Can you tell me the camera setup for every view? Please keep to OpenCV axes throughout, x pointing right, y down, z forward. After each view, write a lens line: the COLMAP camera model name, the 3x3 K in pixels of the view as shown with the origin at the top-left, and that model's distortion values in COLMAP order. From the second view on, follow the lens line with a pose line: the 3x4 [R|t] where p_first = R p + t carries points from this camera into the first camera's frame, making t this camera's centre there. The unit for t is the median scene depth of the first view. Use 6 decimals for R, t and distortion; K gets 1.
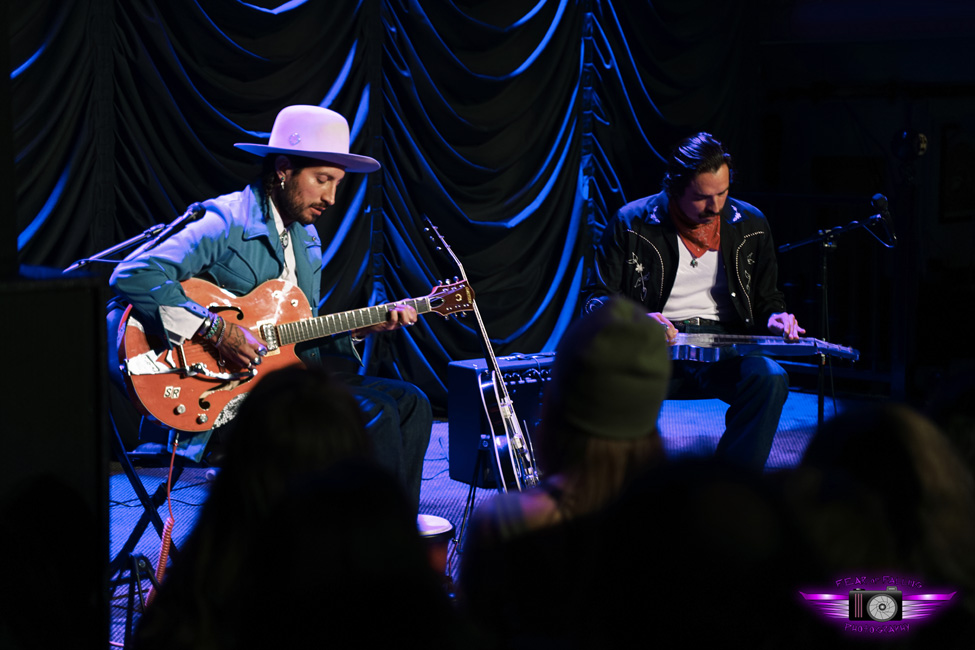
lens RADIAL K [[1806.7, 0, 483.9], [0, 1806.7, 325.4], [0, 0, 1]] dist [0.207912, 0.000000]
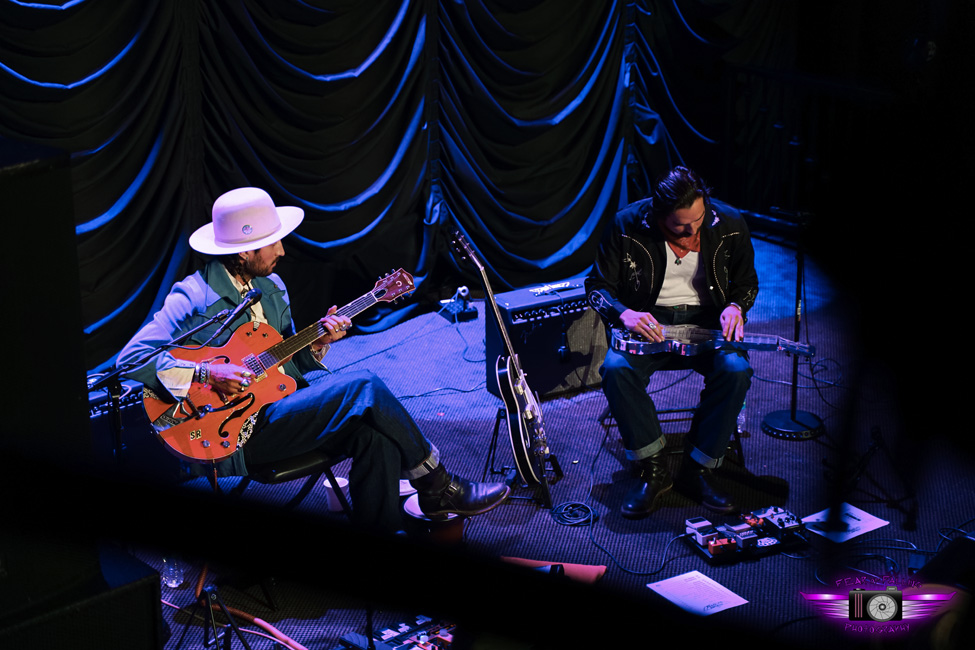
lens RADIAL K [[1806.7, 0, 494.9], [0, 1806.7, 318.5], [0, 0, 1]] dist [0.207912, 0.000000]
pose [[0.998243, 0.013813, -0.057624, 0.053320], [-0.001881, 0.979348, 0.202172, -0.198994], [0.059227, -0.201709, 0.977653, -0.153015]]
